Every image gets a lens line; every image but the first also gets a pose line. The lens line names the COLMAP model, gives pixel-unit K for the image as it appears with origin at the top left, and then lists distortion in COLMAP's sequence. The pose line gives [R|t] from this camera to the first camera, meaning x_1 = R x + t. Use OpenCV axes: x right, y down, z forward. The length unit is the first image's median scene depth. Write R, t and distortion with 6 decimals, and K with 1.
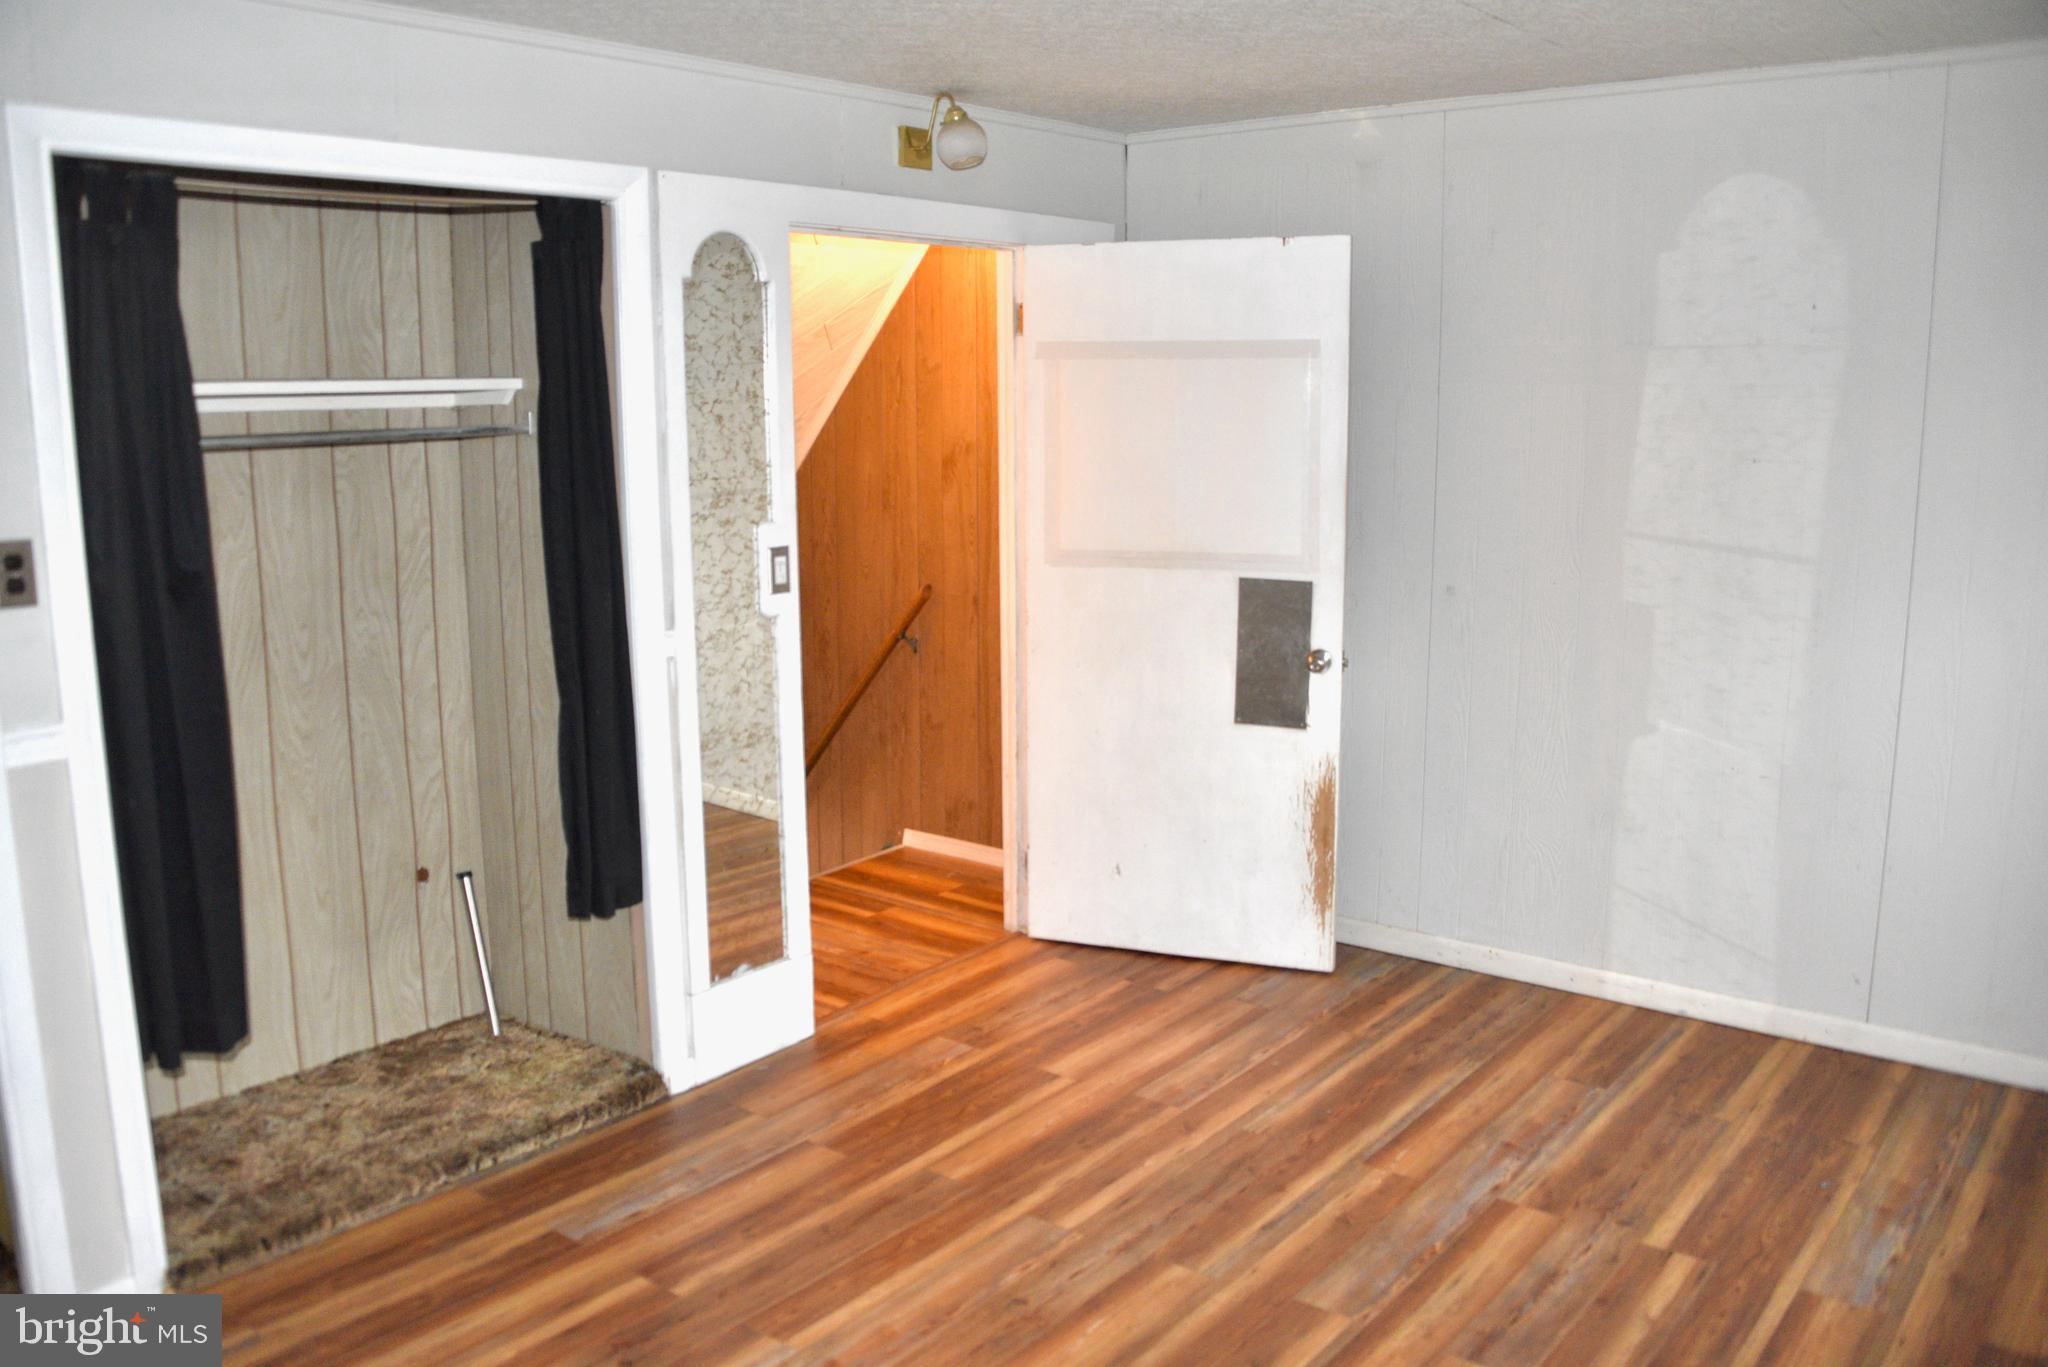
lens RADIAL K [[1646.4, 0, 1012.1], [0, 1646.4, 678.2], [0, 0, 1]] dist [-0.138706, 0.075804]
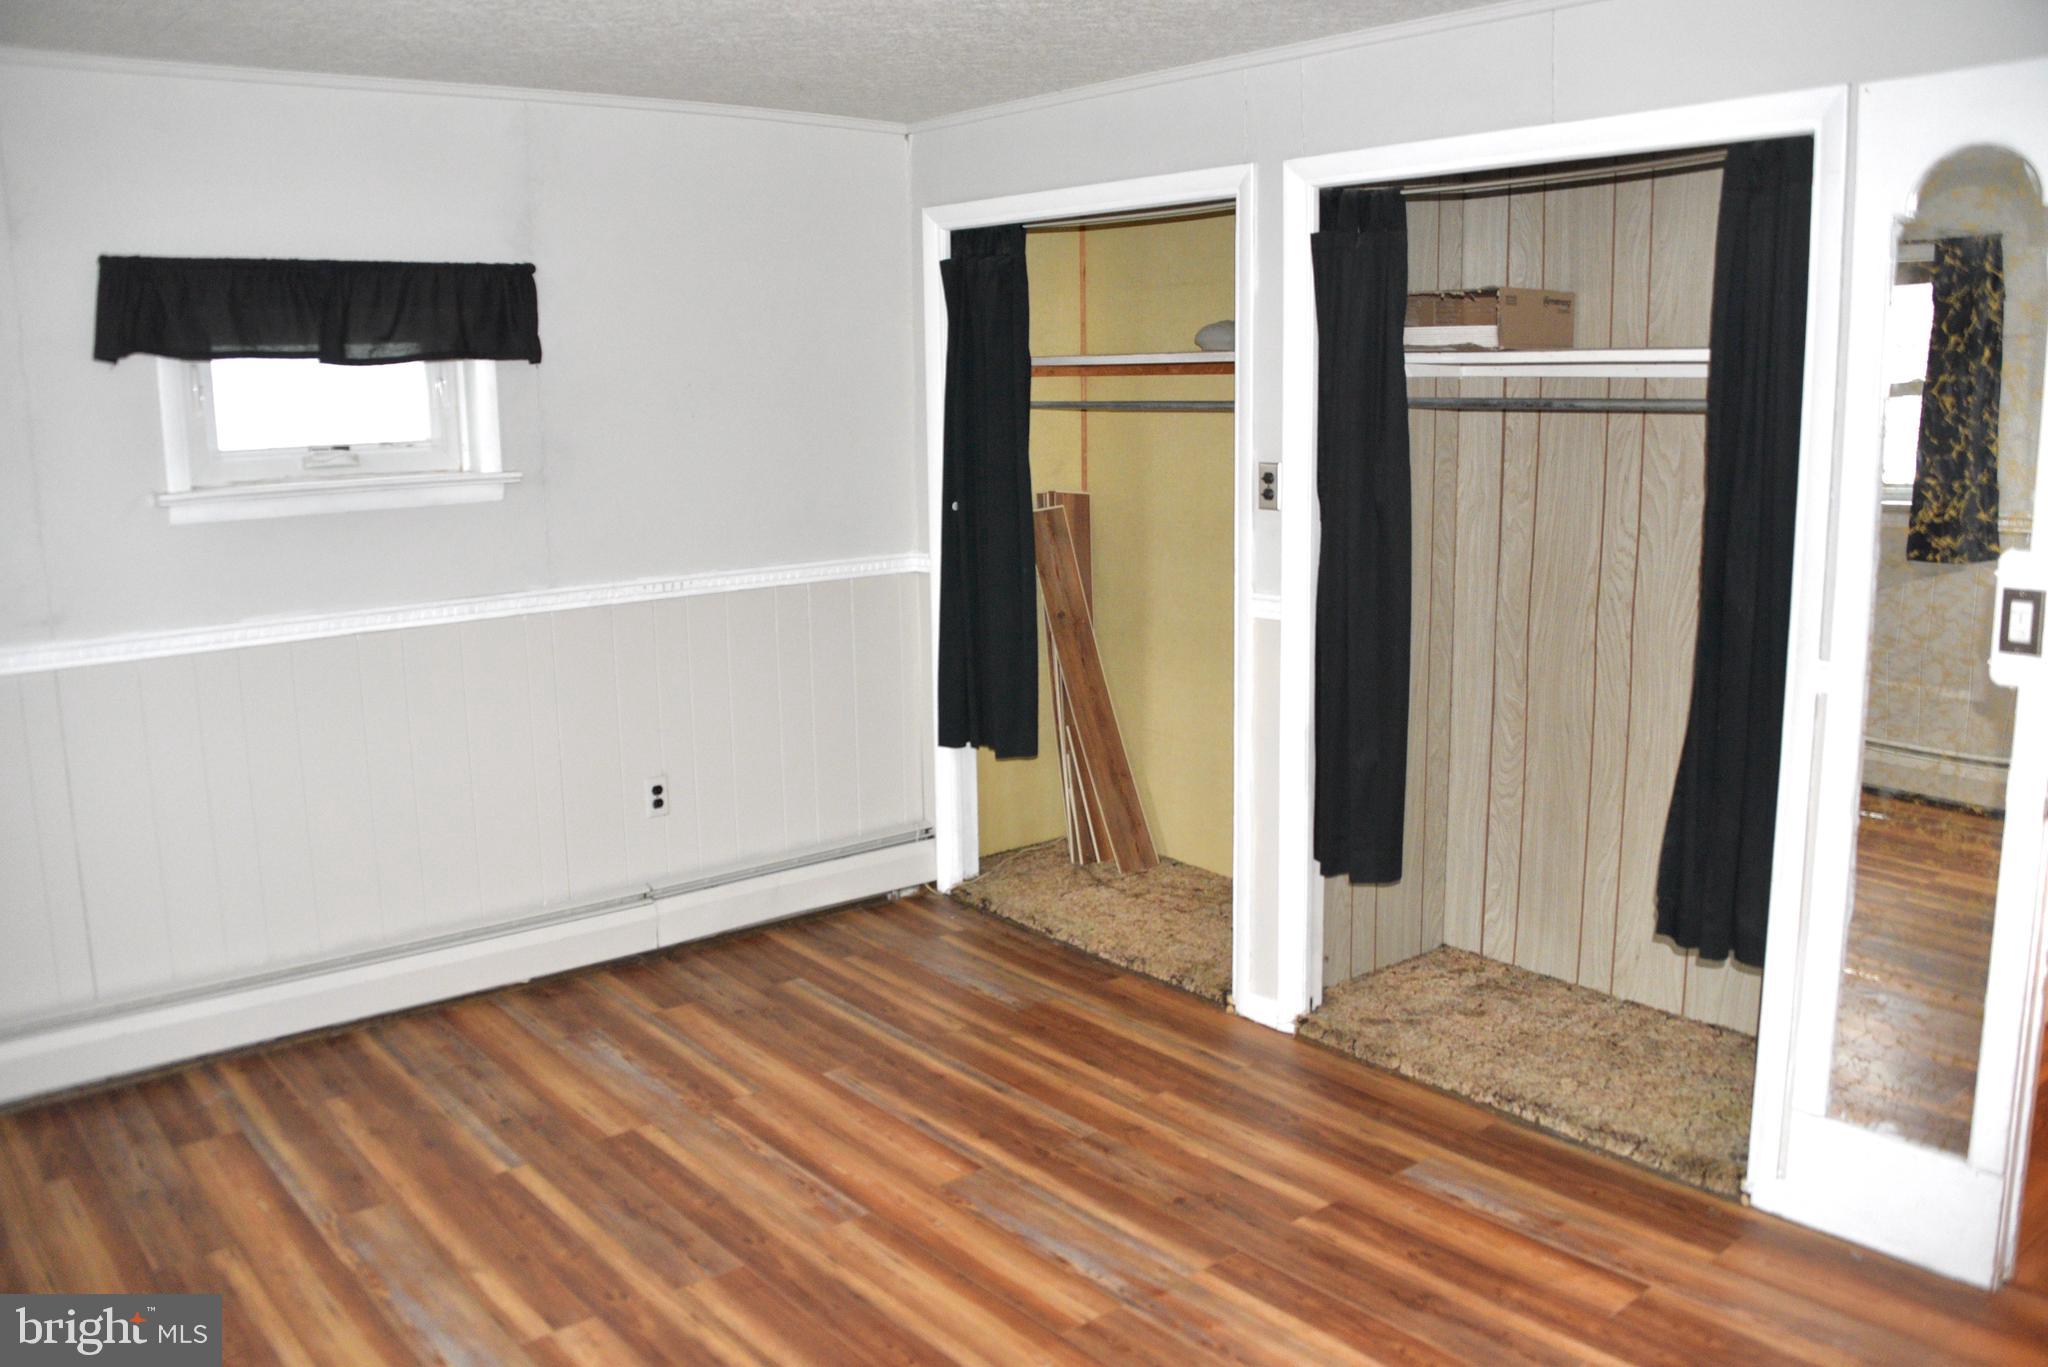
lens RADIAL K [[1646.4, 0, 1017.0], [0, 1646.4, 688.6], [0, 0, 1]] dist [-0.138706, 0.075804]
pose [[-0.192033, 0.195608, -0.961697, 0.720867], [-0.150278, 0.962517, 0.225782, -0.154613], [0.969814, 0.187879, -0.155439, 0.844934]]
